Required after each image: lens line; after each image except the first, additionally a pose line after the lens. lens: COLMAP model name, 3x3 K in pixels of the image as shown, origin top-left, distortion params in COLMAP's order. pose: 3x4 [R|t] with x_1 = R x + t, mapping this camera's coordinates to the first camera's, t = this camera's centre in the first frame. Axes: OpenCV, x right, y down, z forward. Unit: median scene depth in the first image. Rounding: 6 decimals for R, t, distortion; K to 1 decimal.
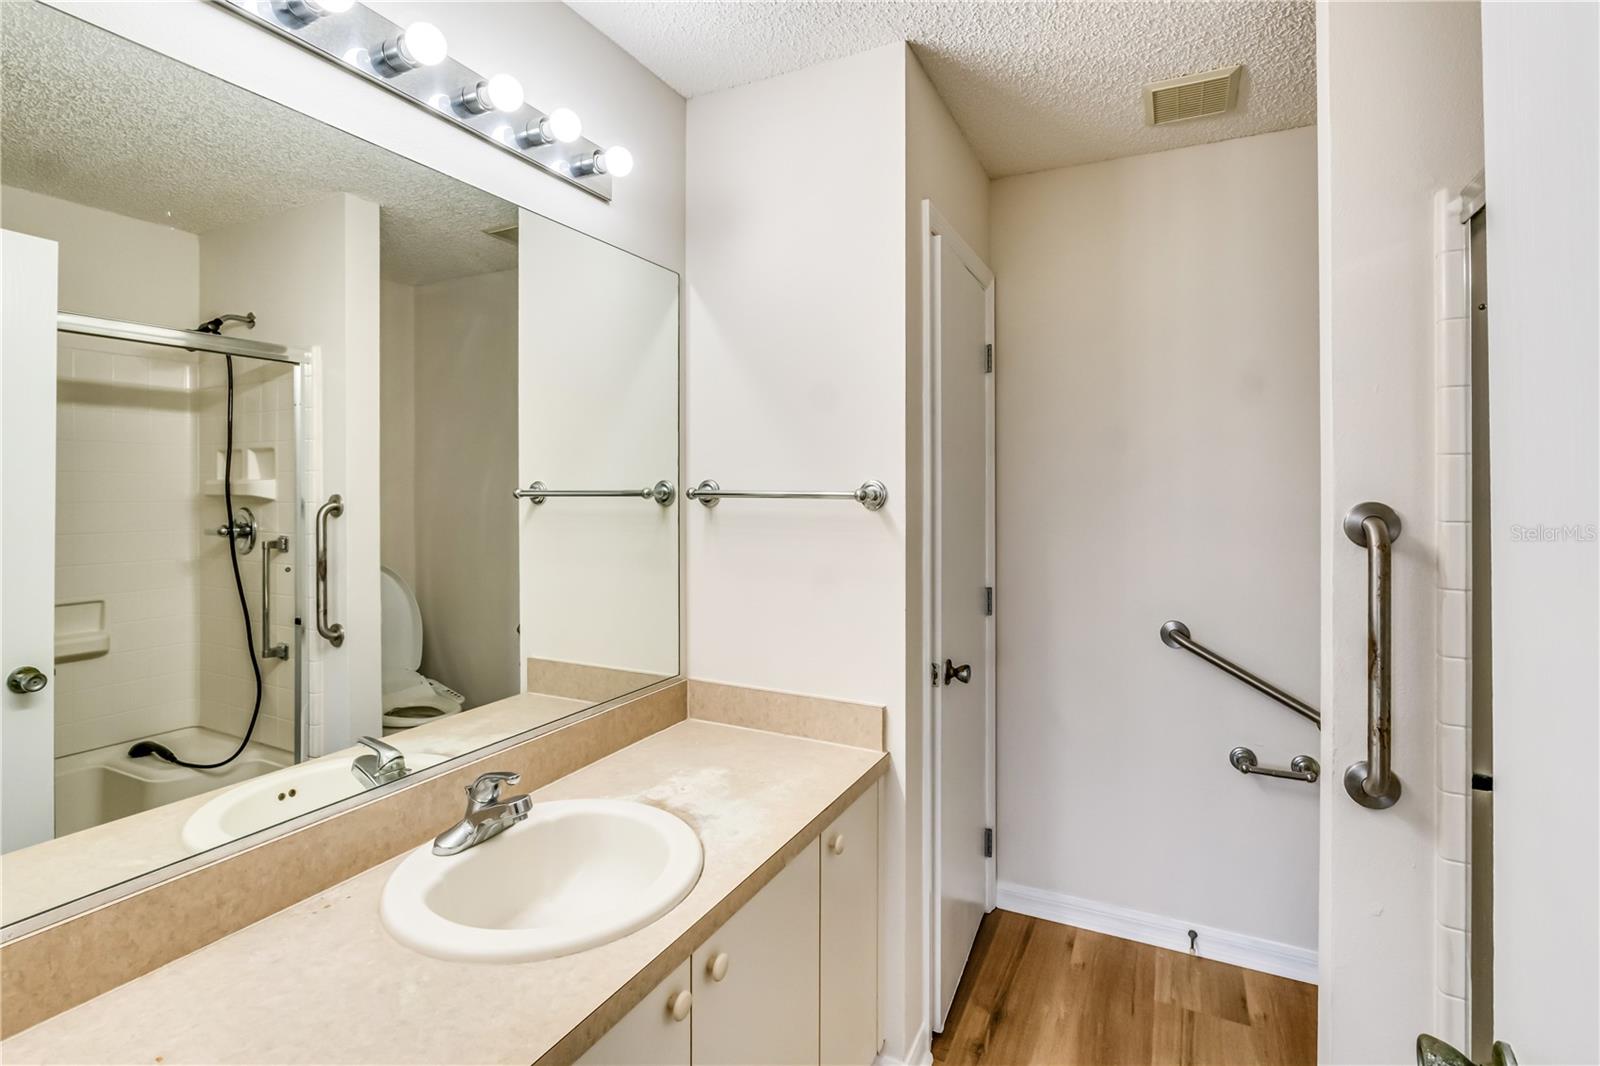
lens RADIAL K [[741.1, 0, 785.6], [0, 741.1, 497.9], [0, 0, 1]] dist [-0.010194, 0.000281]
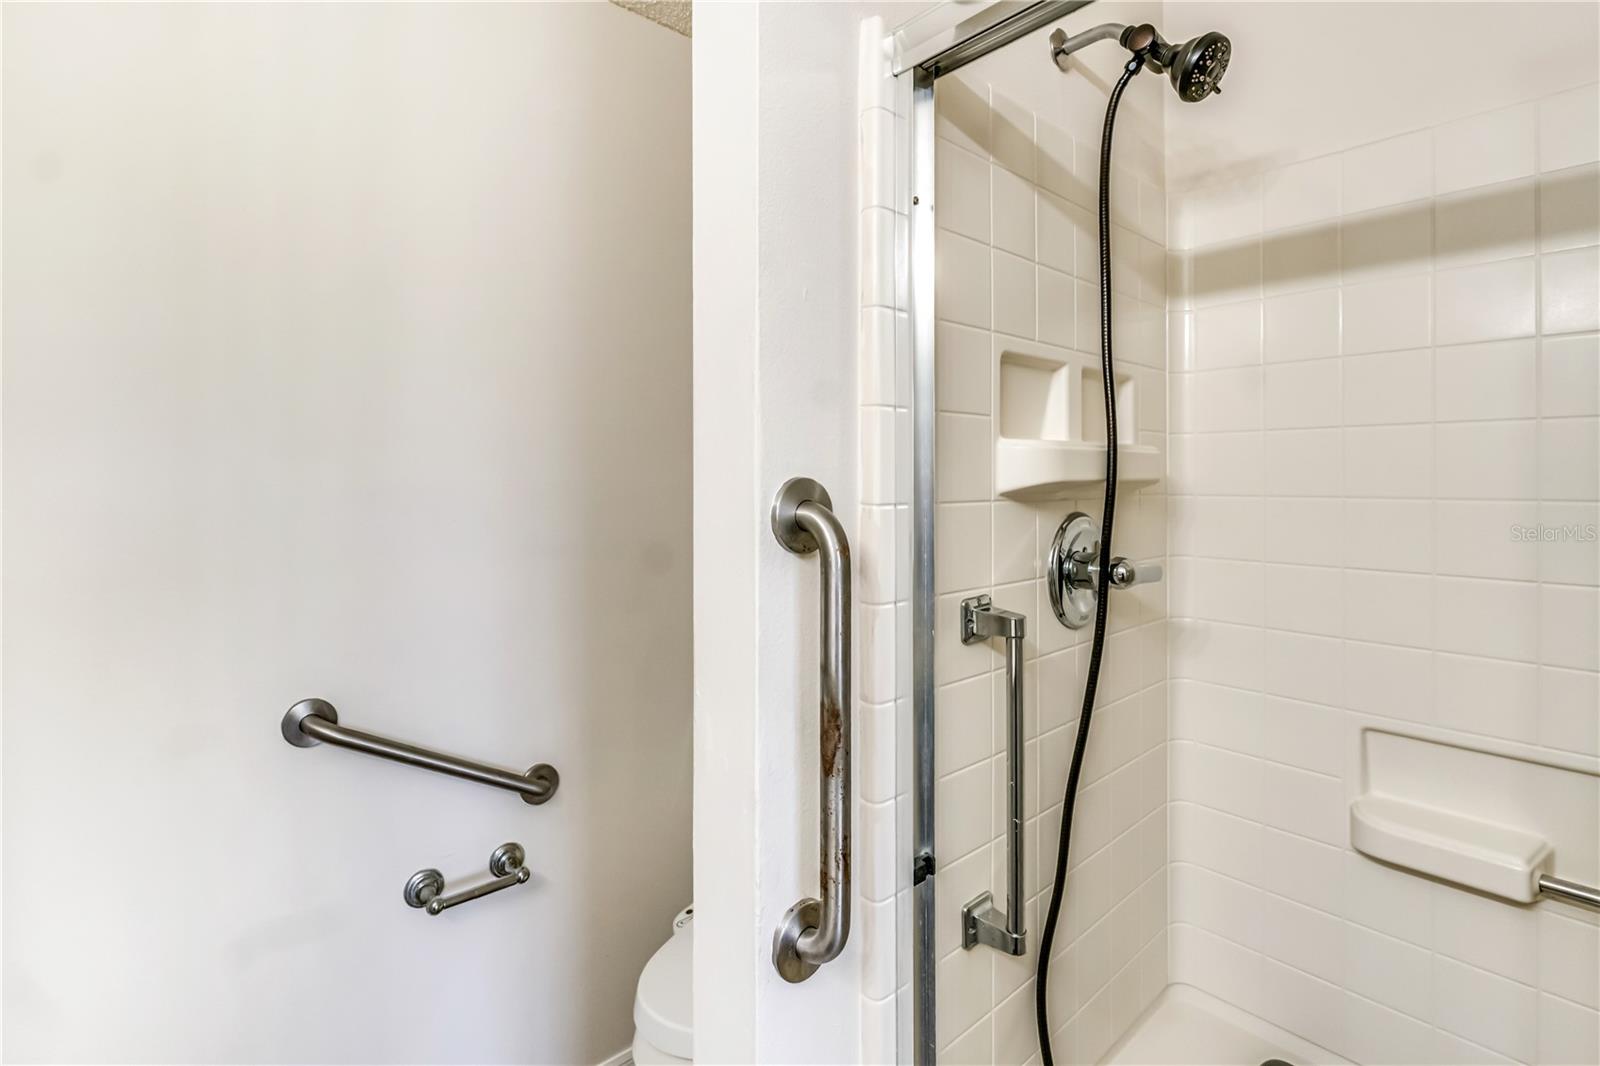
lens RADIAL K [[741.1, 0, 785.6], [0, 741.1, 497.9], [0, 0, 1]] dist [-0.010194, 0.000281]
pose [[0.333219, -0.013018, 0.942760, 0.127828], [0.005427, 0.999915, 0.011889, 0.009882], [-0.942834, 0.001155, 0.333261, 0.494424]]
